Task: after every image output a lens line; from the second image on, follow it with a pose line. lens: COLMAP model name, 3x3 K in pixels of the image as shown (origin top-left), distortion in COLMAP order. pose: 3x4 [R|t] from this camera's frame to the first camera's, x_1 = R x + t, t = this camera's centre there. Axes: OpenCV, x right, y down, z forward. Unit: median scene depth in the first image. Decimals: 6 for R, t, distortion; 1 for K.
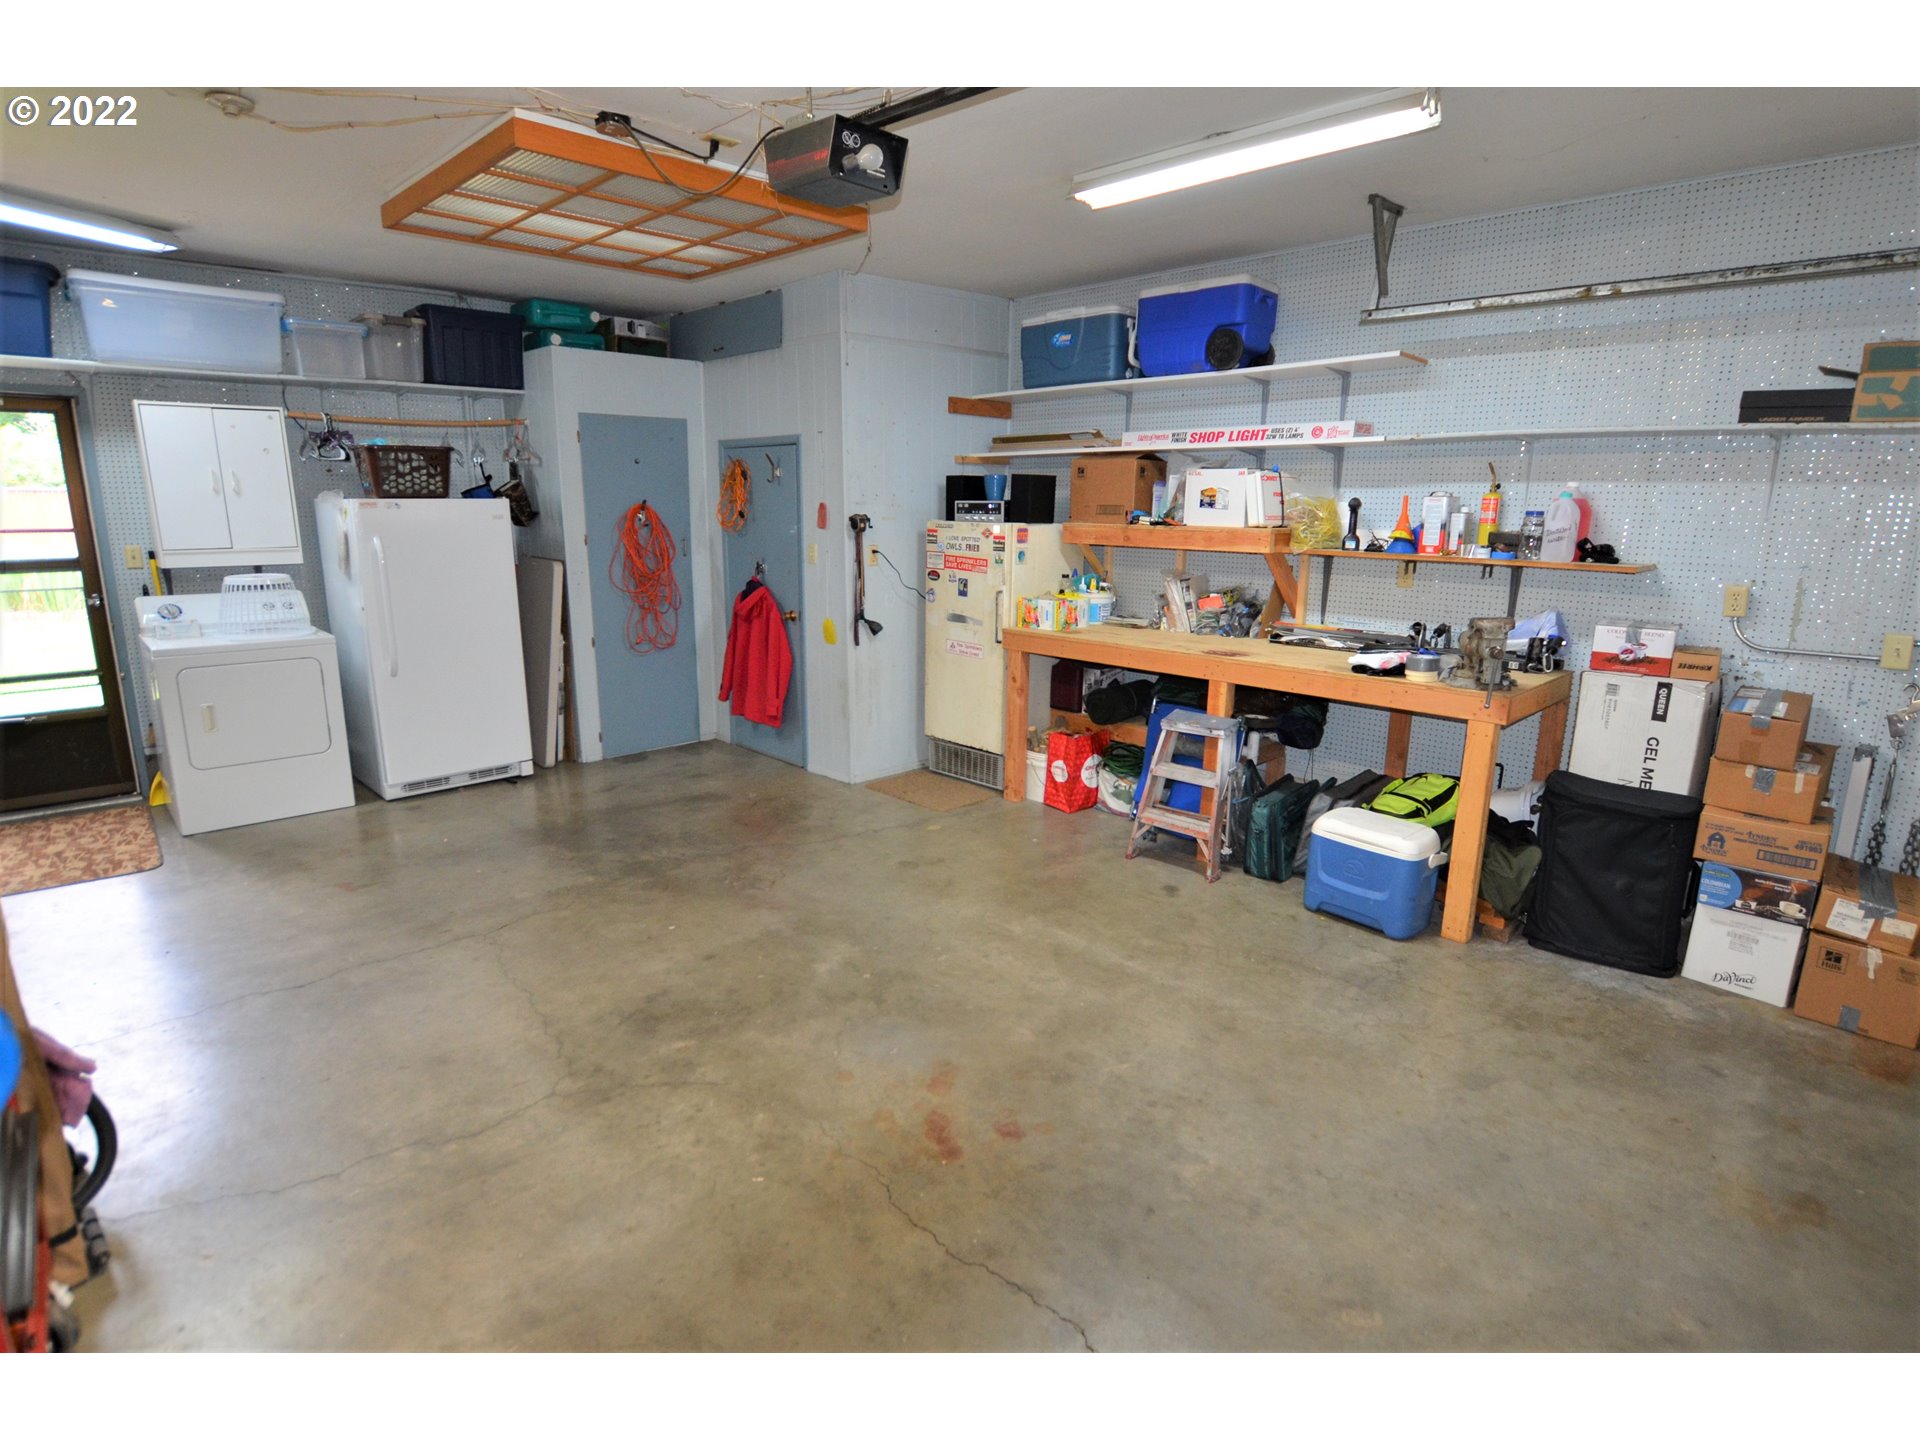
lens RADIAL K [[981.0, 0, 960.0], [0, 981.0, 720.0], [0, 0, 1]] dist [-0.015496, 0.000534]
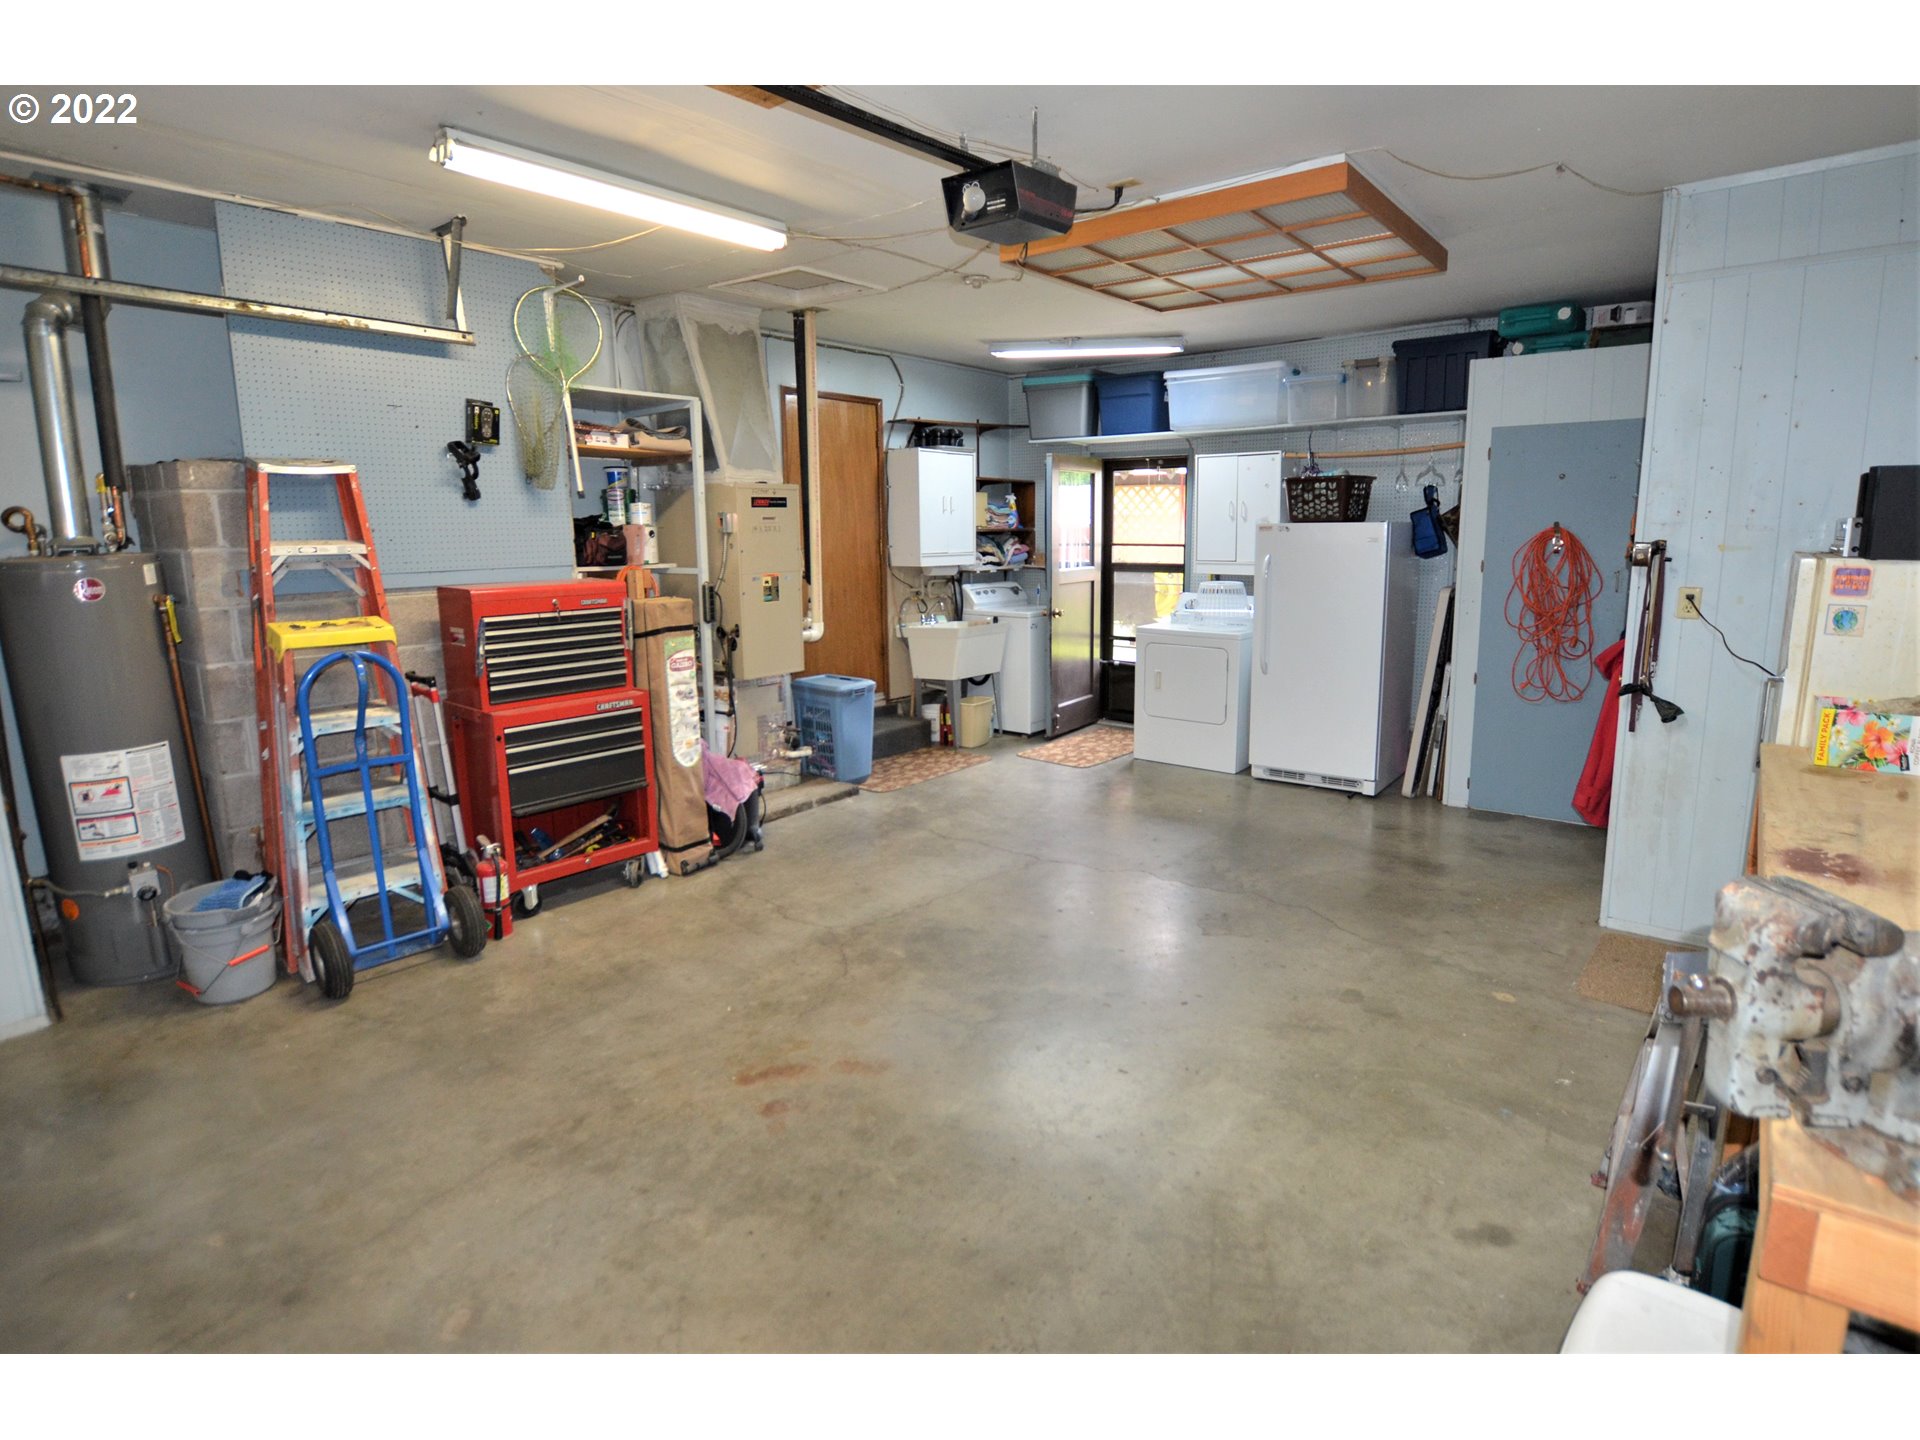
lens RADIAL K [[972.3, 0, 964.2], [0, 972.3, 695.7], [0, 0, 1]] dist [-0.019925, -0.000085]
pose [[0.139861, 0.161176, -0.976965, 0.489932], [-0.206197, 0.969773, 0.130471, -0.093290], [0.968464, 0.183199, 0.168867, 0.442665]]
